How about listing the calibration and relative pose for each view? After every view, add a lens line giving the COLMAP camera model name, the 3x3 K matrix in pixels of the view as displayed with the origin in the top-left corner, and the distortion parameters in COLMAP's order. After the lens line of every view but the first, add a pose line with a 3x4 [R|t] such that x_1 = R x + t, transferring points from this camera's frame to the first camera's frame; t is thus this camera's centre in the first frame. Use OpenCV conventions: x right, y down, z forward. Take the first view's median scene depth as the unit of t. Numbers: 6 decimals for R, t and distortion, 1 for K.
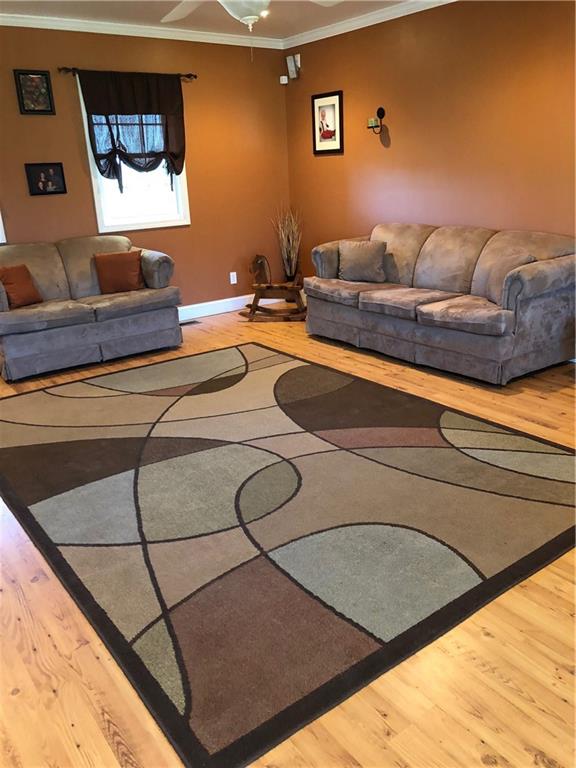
lens RADIAL K [[622.2, 0, 289.5], [0, 622.2, 376.0], [0, 0, 1]] dist [0.010667, 0.001036]
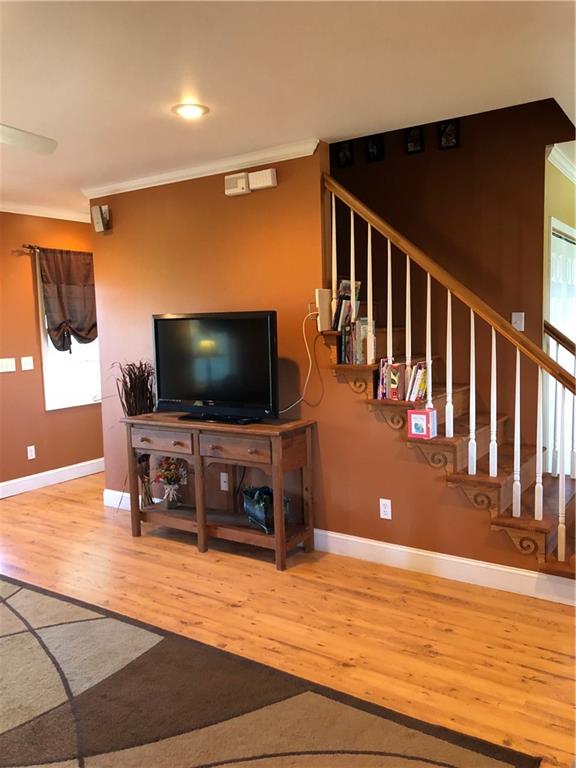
lens RADIAL K [[622.2, 0, 289.5], [0, 622.2, 376.0], [0, 0, 1]] dist [0.010667, 0.001036]
pose [[-0.940663, 0.097729, -0.324965, -0.346354], [-0.043605, 0.914881, 0.401361, -0.669592], [0.336529, 0.391716, -0.856333, 1.942613]]
